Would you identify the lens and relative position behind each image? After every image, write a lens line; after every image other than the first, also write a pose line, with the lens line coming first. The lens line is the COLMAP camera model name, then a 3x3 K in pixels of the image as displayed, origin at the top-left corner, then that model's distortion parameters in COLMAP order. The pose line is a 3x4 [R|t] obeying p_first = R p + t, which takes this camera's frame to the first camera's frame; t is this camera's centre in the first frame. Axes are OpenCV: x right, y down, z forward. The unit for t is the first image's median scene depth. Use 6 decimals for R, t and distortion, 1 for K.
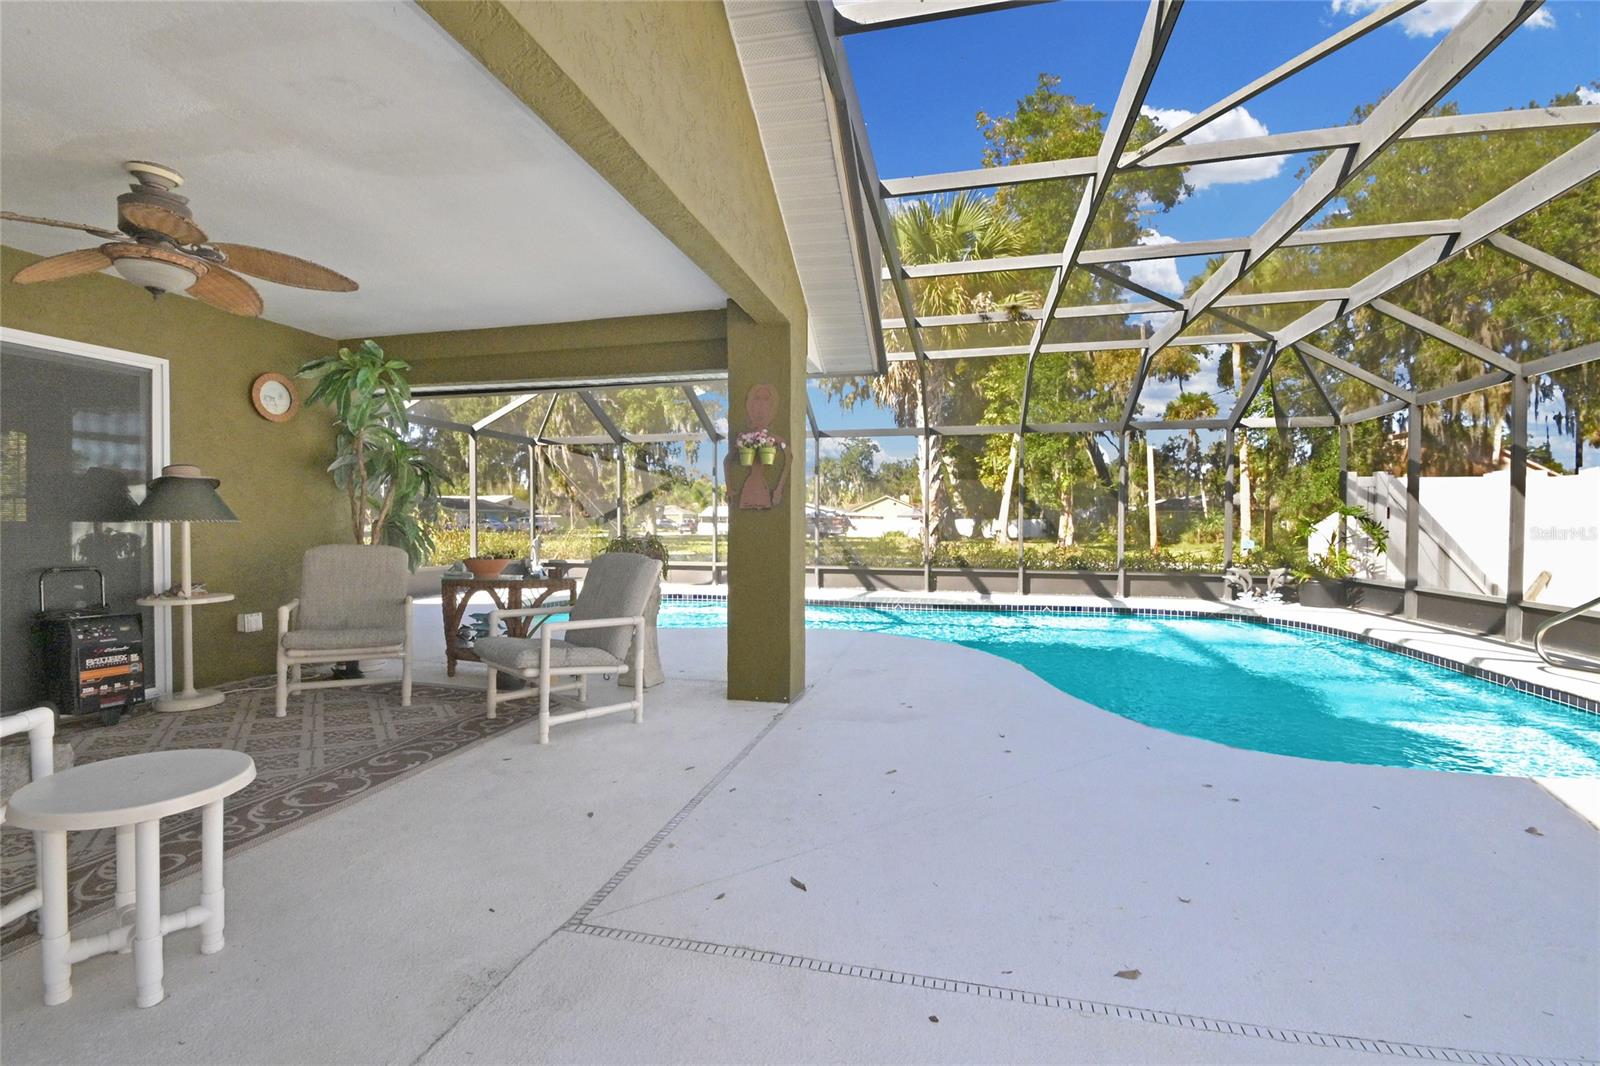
lens RADIAL K [[693.9, 0, 798.7], [0, 693.9, 525.4], [0, 0, 1]] dist [-0.024238, -0.002487]
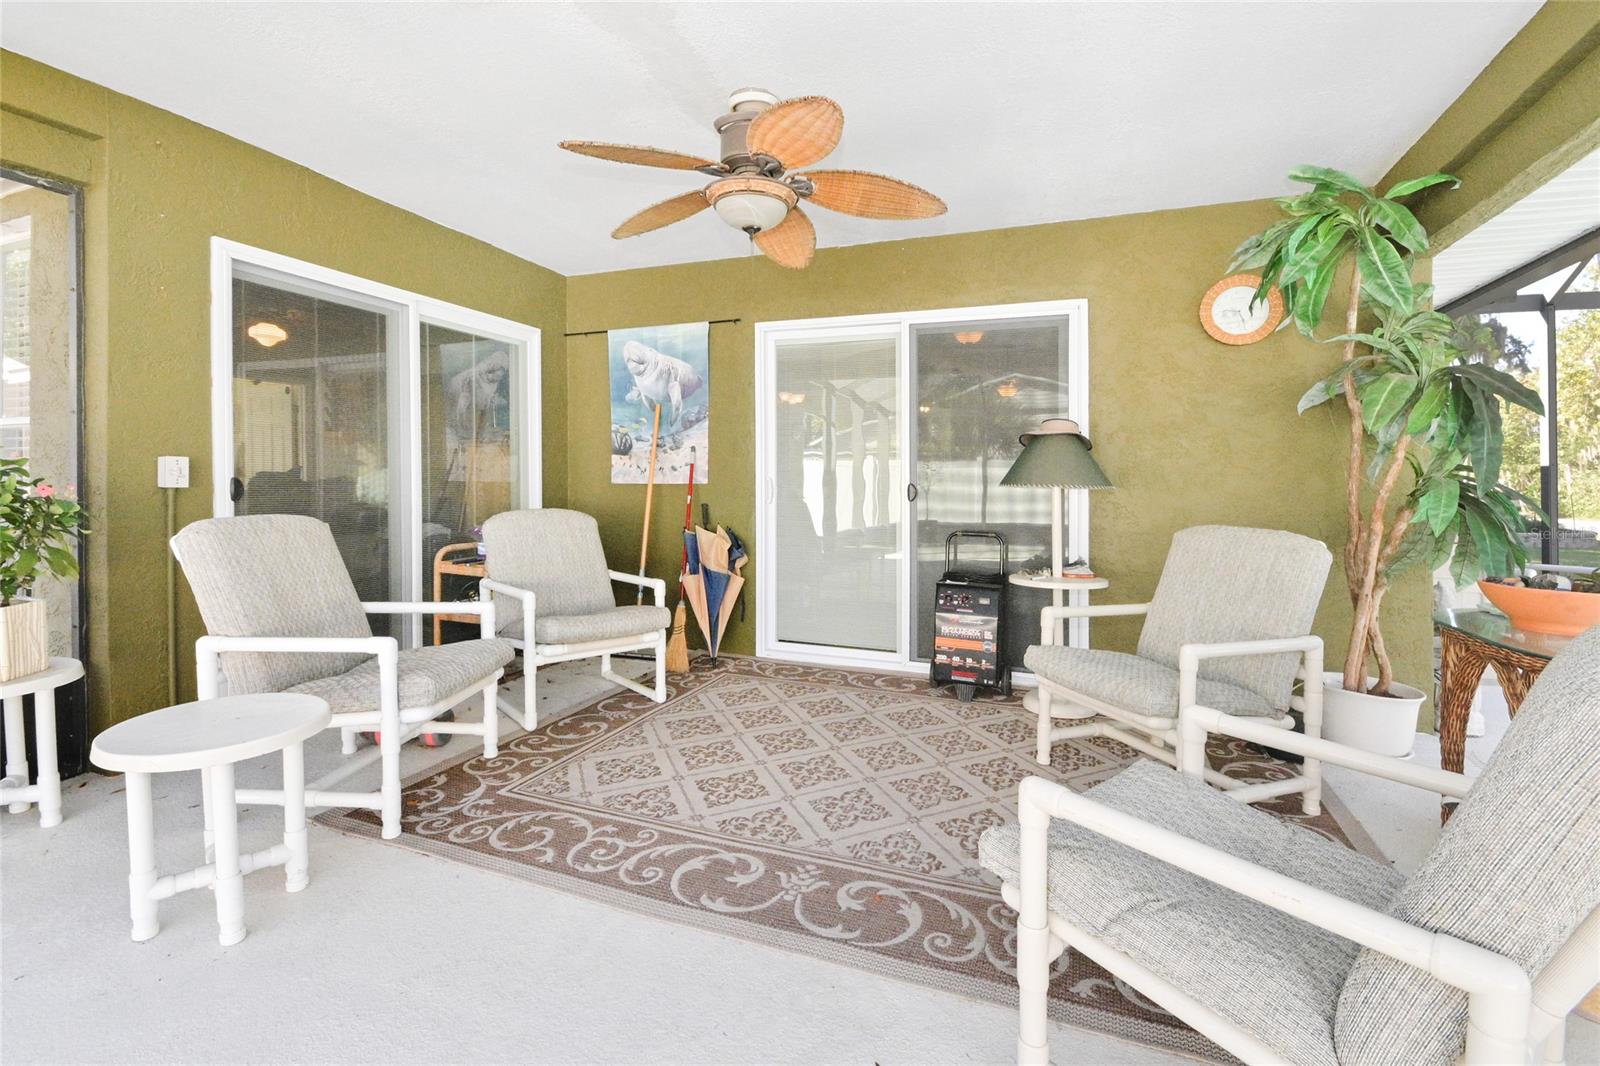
lens RADIAL K [[693.9, 0, 825.6], [0, 693.9, 500.2], [0, 0, 1]] dist [-0.024238, -0.002487]
pose [[-0.119369, 0.009557, -0.992804, -0.031573], [-0.017025, 0.999787, 0.011671, 0.006144], [0.992704, 0.018296, -0.119181, 0.992294]]
